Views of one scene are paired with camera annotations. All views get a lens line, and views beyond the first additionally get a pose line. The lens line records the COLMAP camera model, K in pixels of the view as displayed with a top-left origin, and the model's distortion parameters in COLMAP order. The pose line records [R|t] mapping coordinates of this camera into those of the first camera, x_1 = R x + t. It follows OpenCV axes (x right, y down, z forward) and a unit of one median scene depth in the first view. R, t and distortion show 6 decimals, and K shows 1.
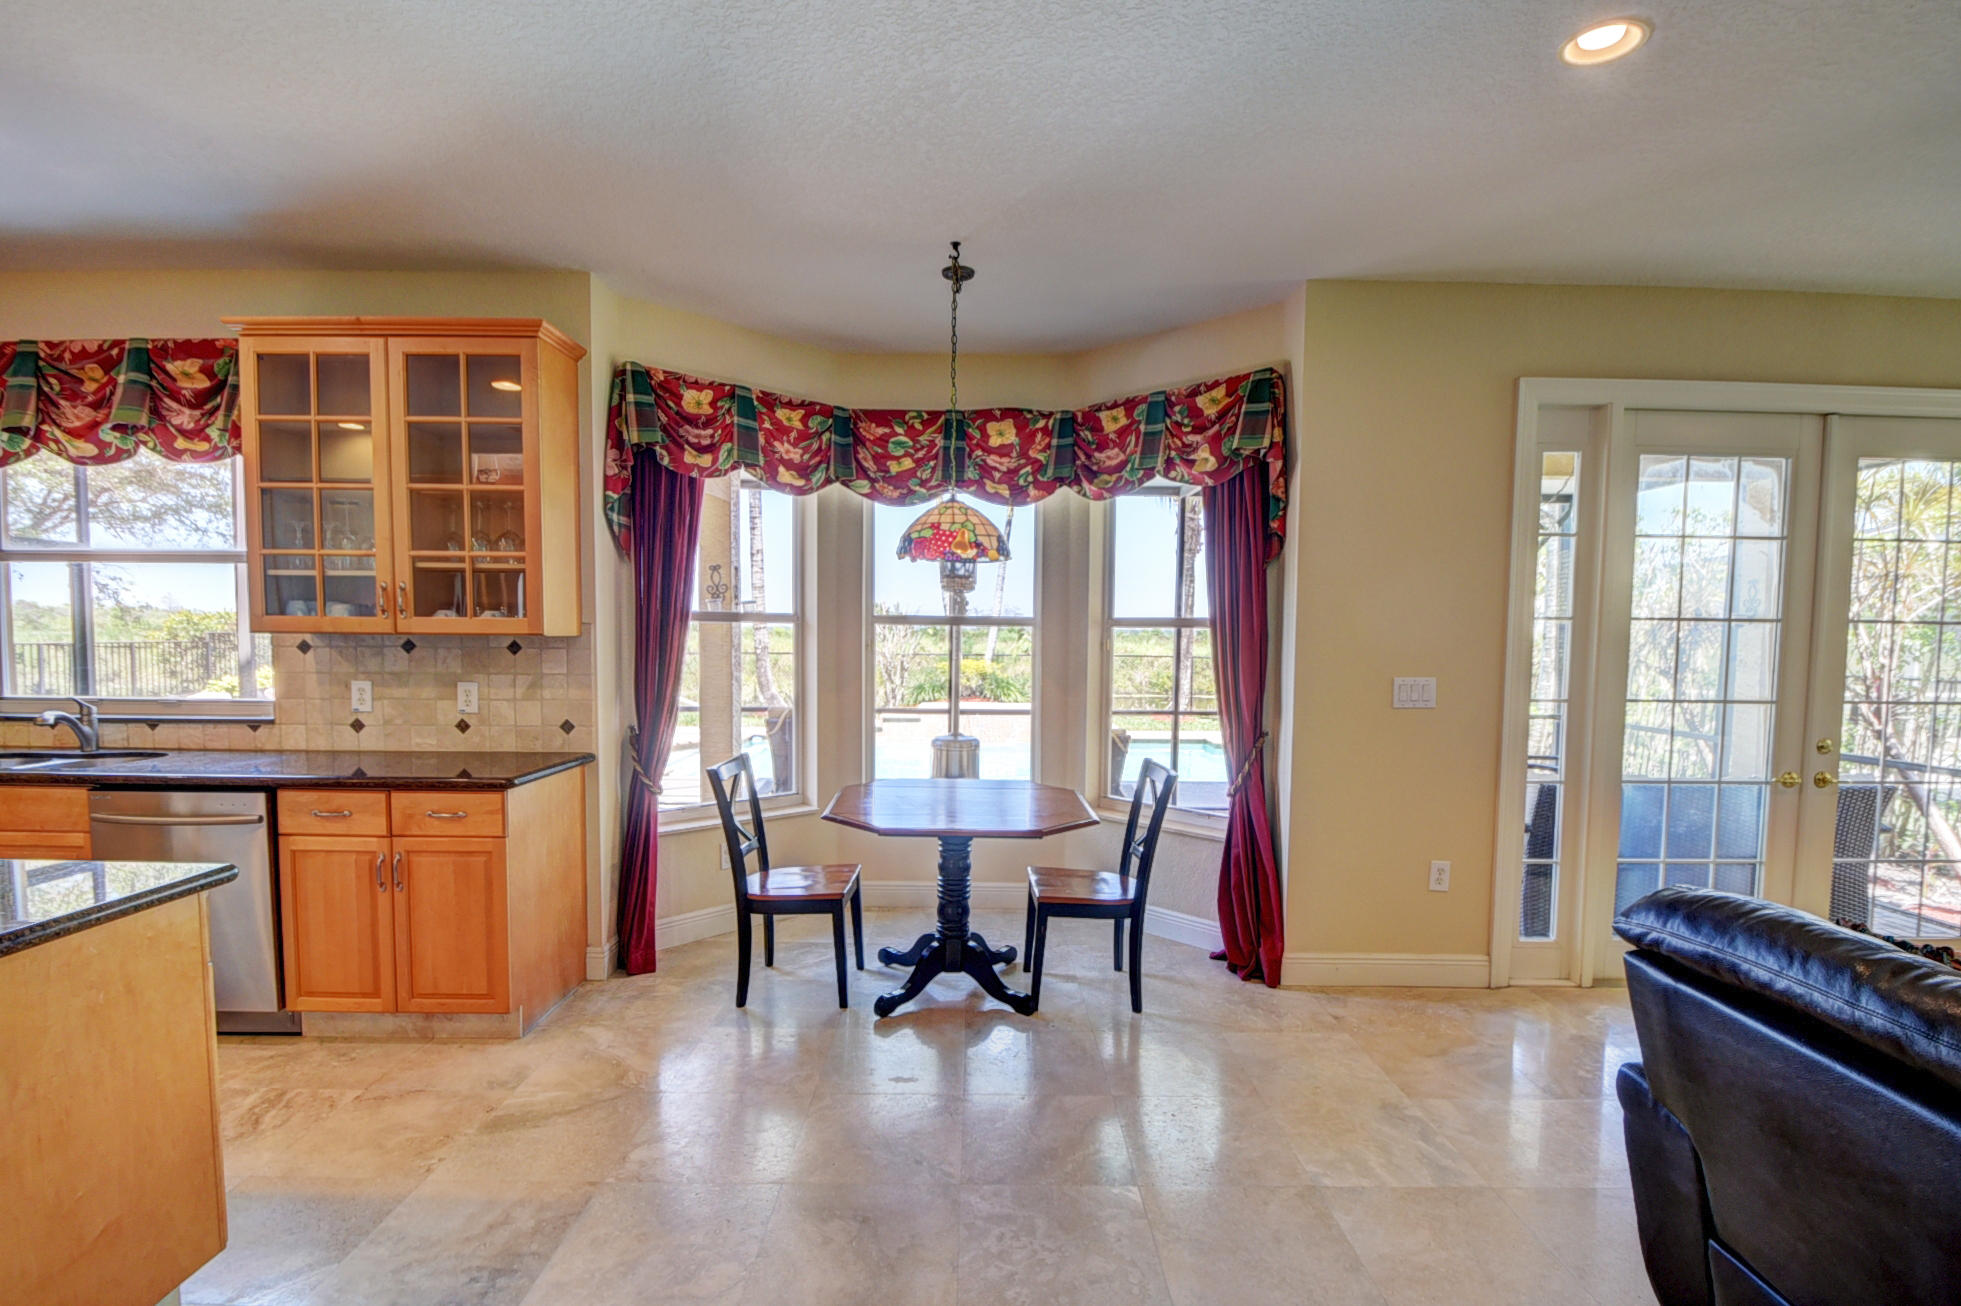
lens RADIAL K [[905.1, 0, 985.9], [0, 905.1, 691.7], [0, 0, 1]] dist [0.000652, -0.011415]
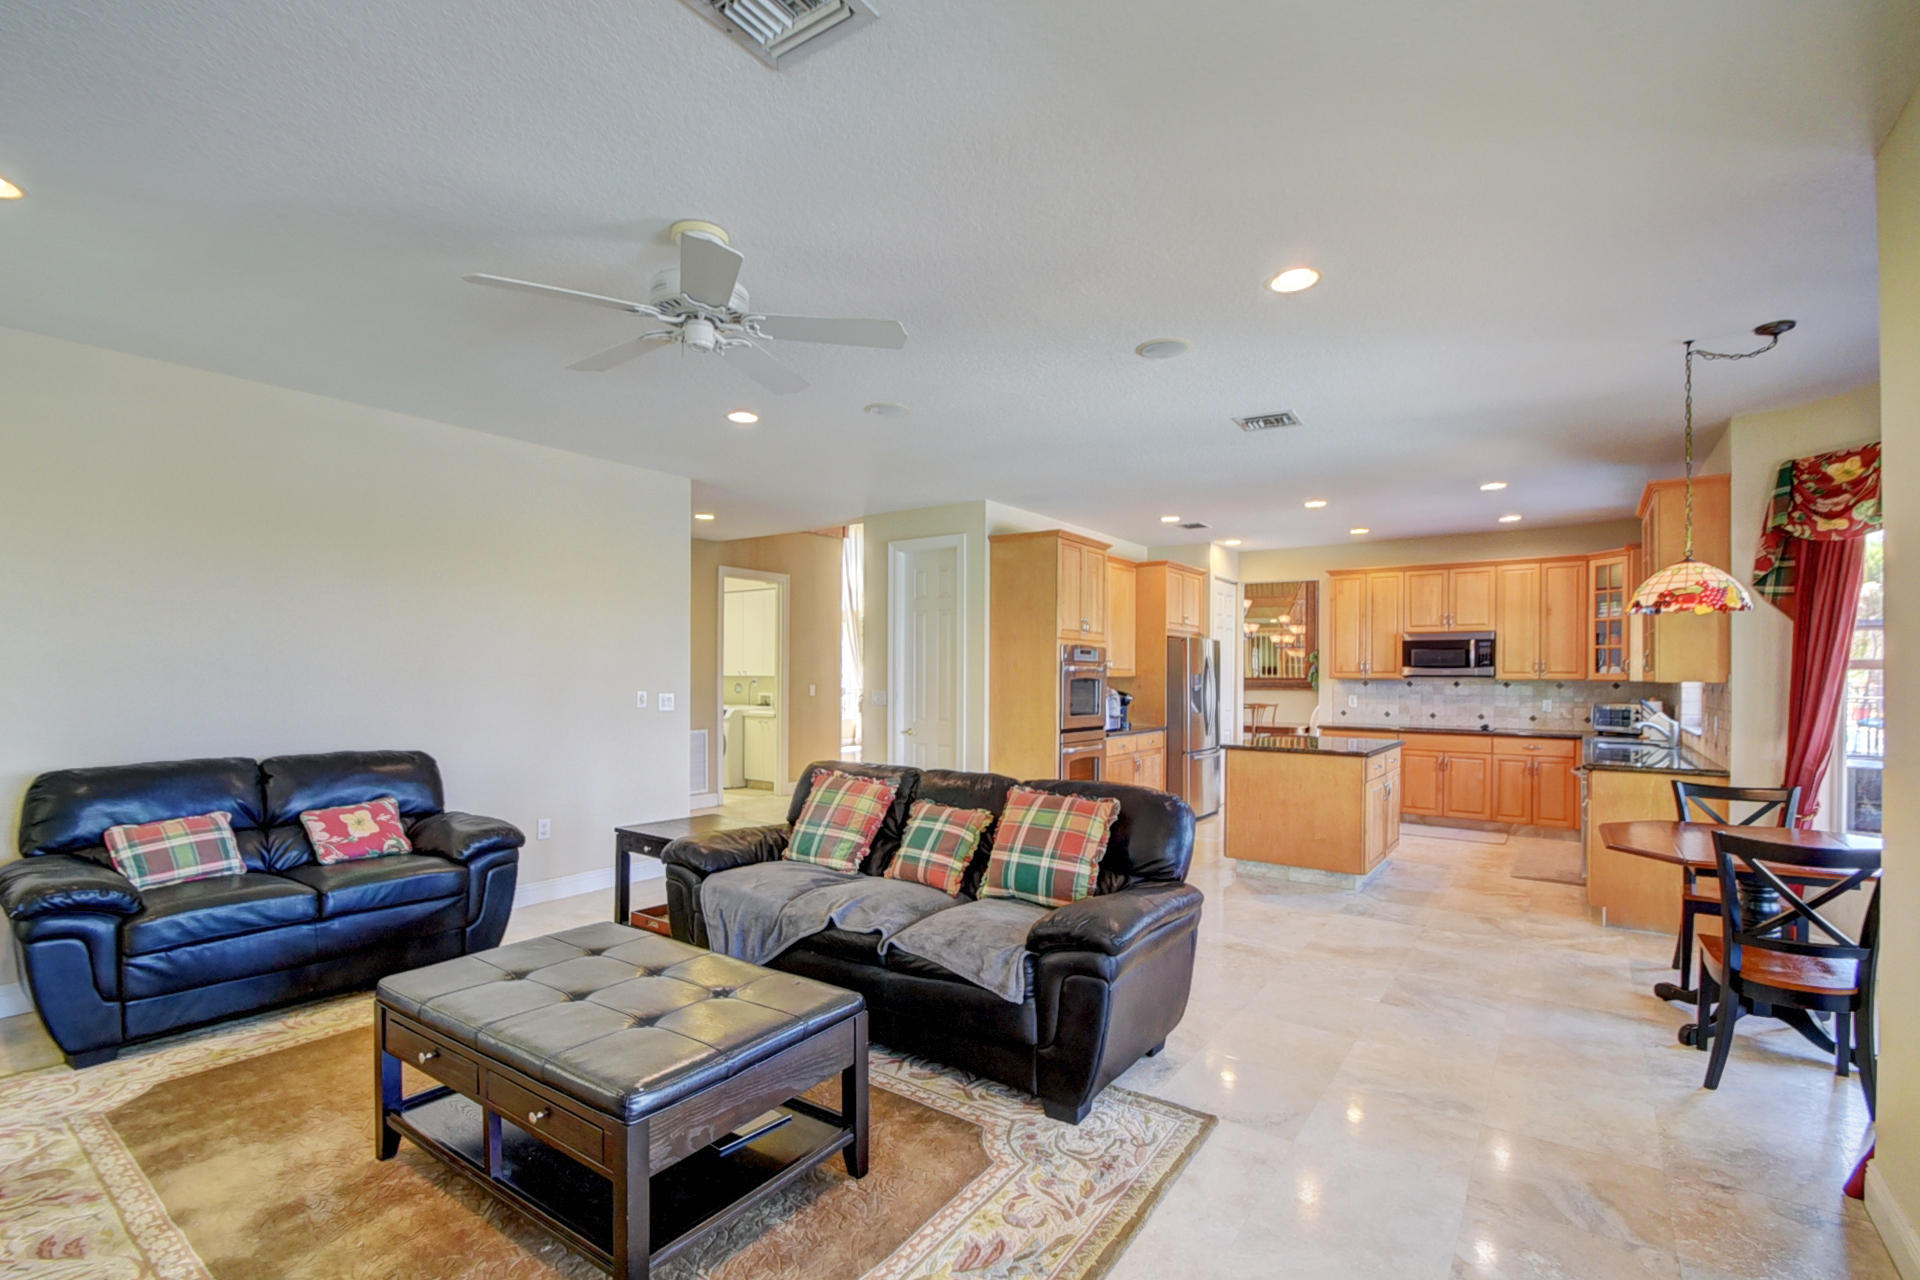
lens RADIAL K [[911.8, 0, 958.6], [0, 911.8, 681.5], [0, 0, 1]] dist [0.002061, -0.012978]
pose [[-0.585332, -0.007503, -0.810759, 1.253744], [-0.063309, 0.997327, 0.036477, -0.037929], [0.808318, 0.072680, -0.584243, 0.821036]]
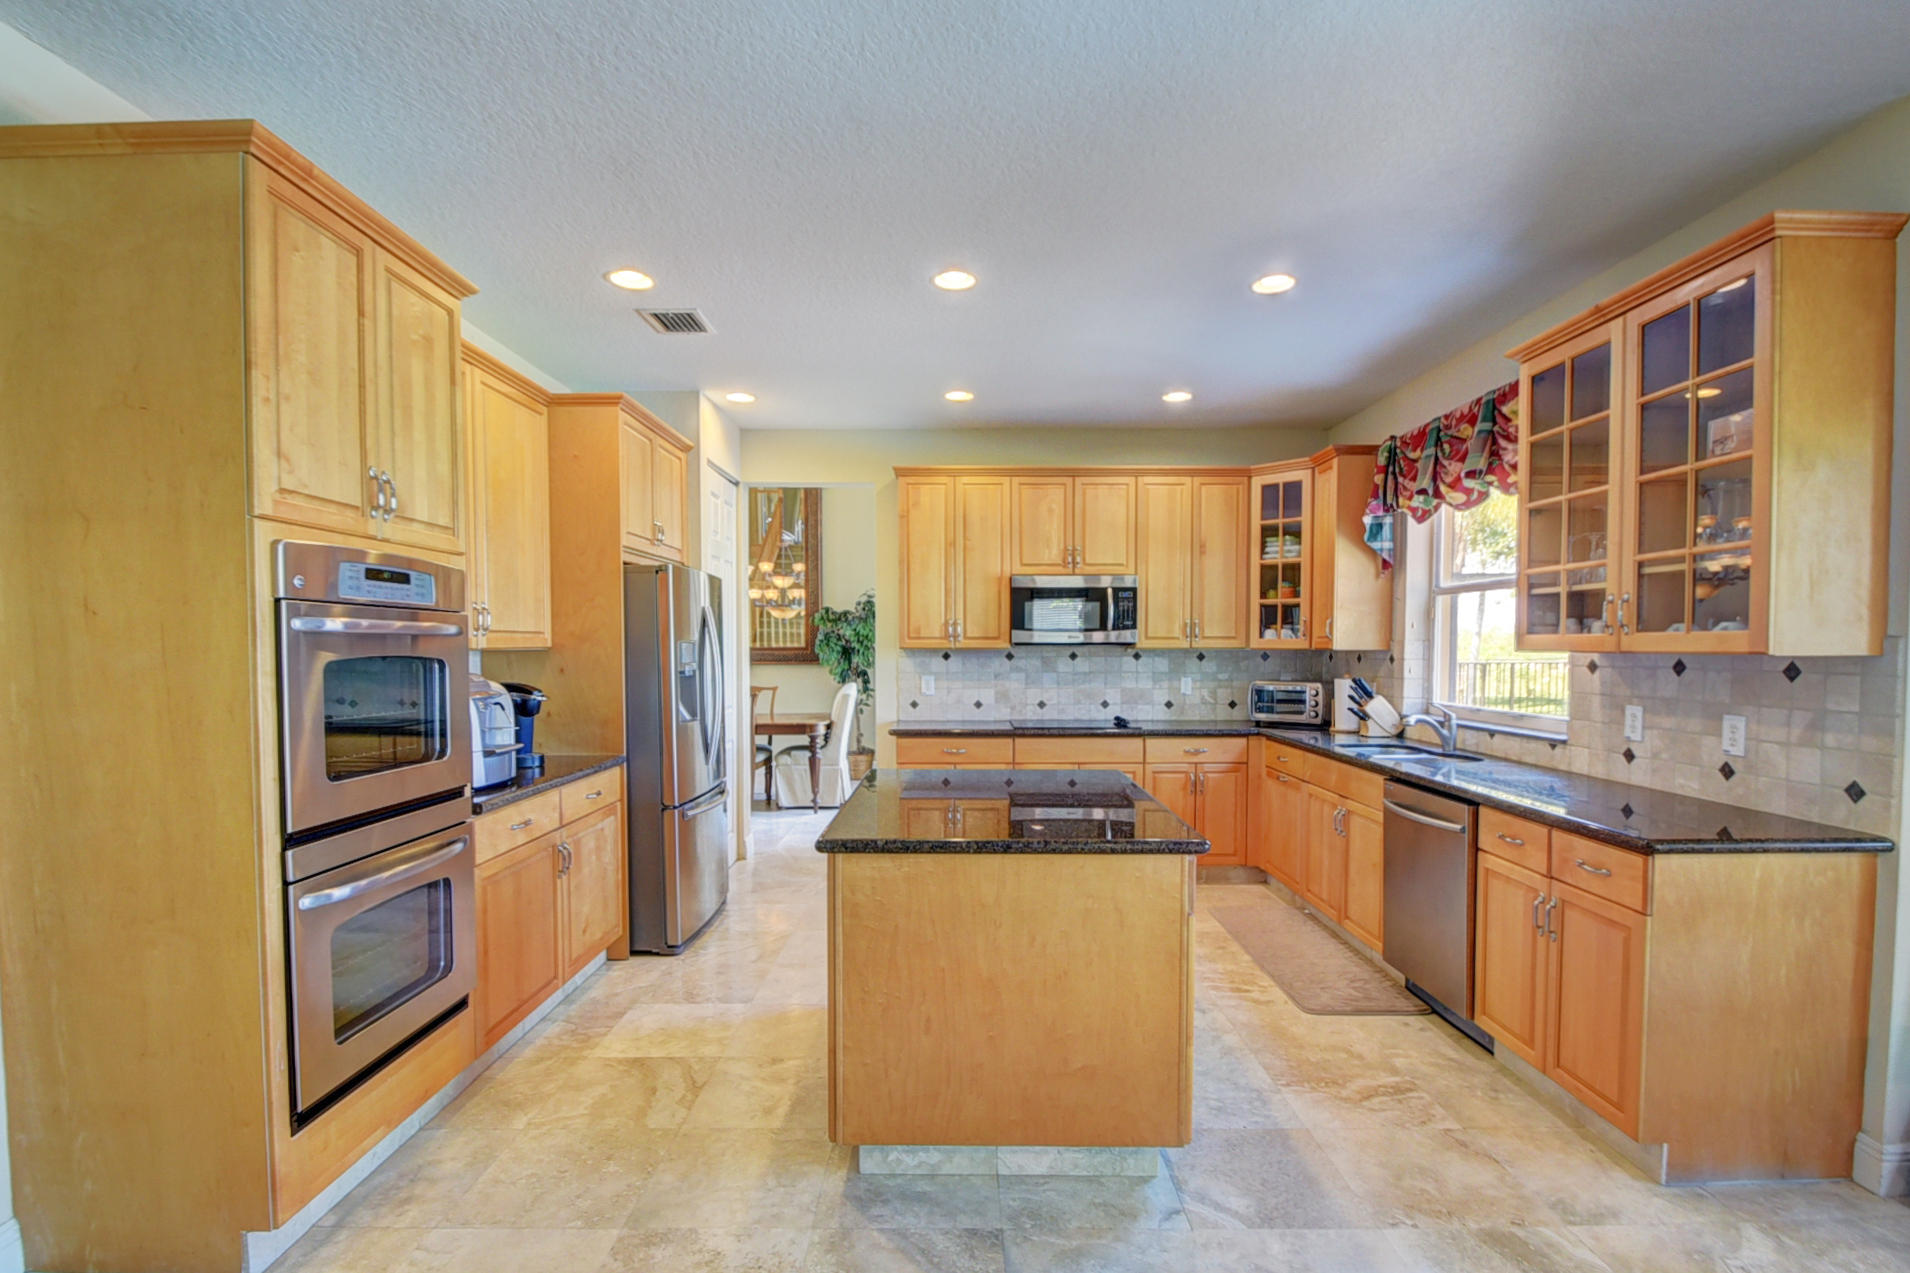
lens RADIAL K [[907.0, 0, 953.6], [0, 907.0, 677.8], [0, 0, 1]] dist [0.002061, -0.012978]
pose [[-0.014807, 0.026086, -0.999550, 0.195342], [-0.064543, 0.997550, 0.026990, -0.019228], [0.997805, 0.064913, -0.013087, 0.327846]]
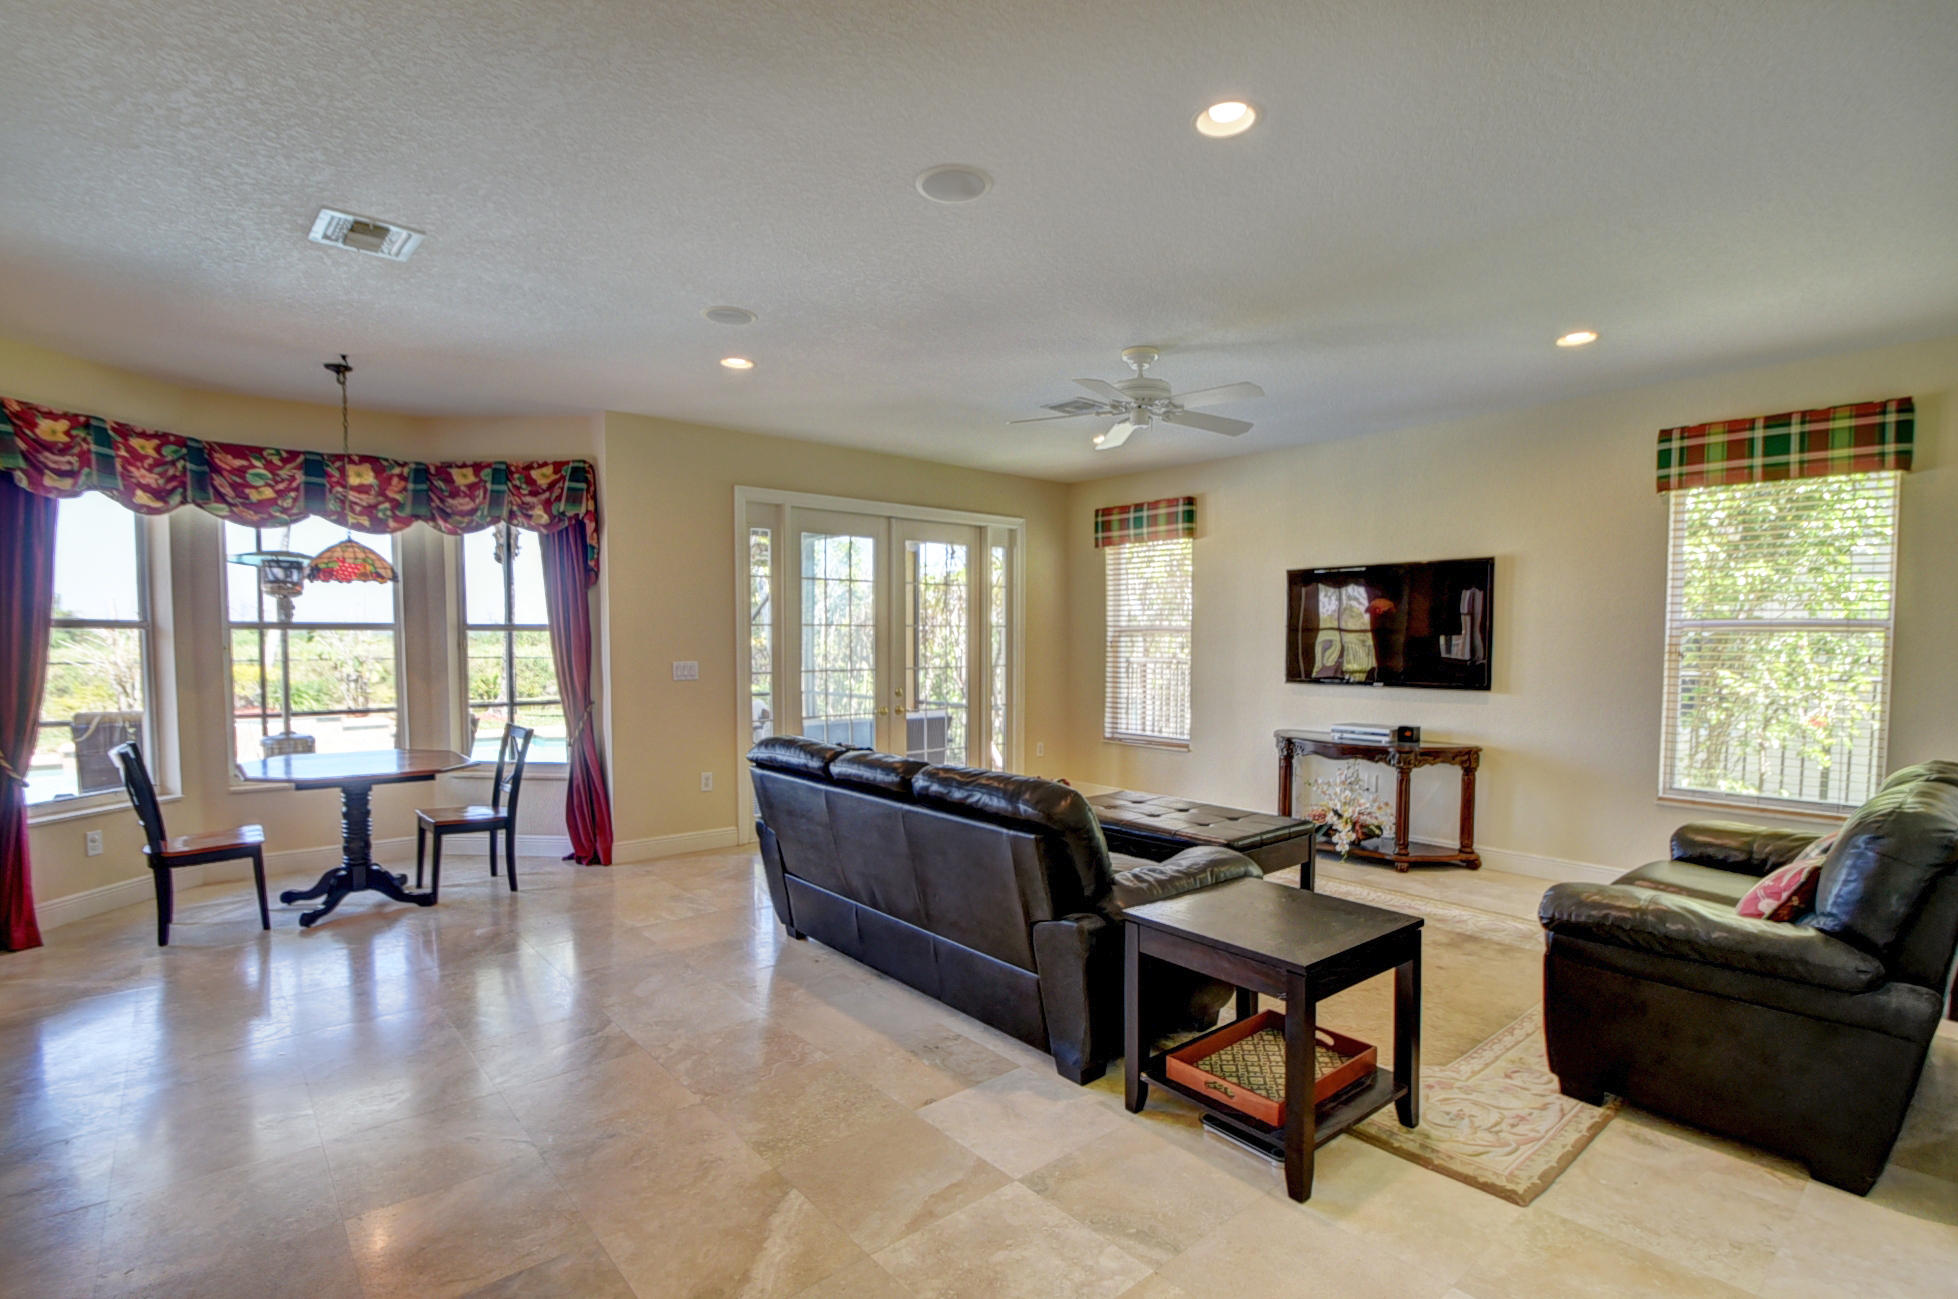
lens RADIAL K [[929.8, 0, 977.5], [0, 929.8, 691.8], [0, 0, 1]] dist [0.002061, -0.012978]
pose [[0.766792, -0.045582, 0.640275, -0.192057], [0.046830, 0.998790, 0.015022, 0.036845], [-0.640185, 0.018465, 0.767999, -0.604478]]
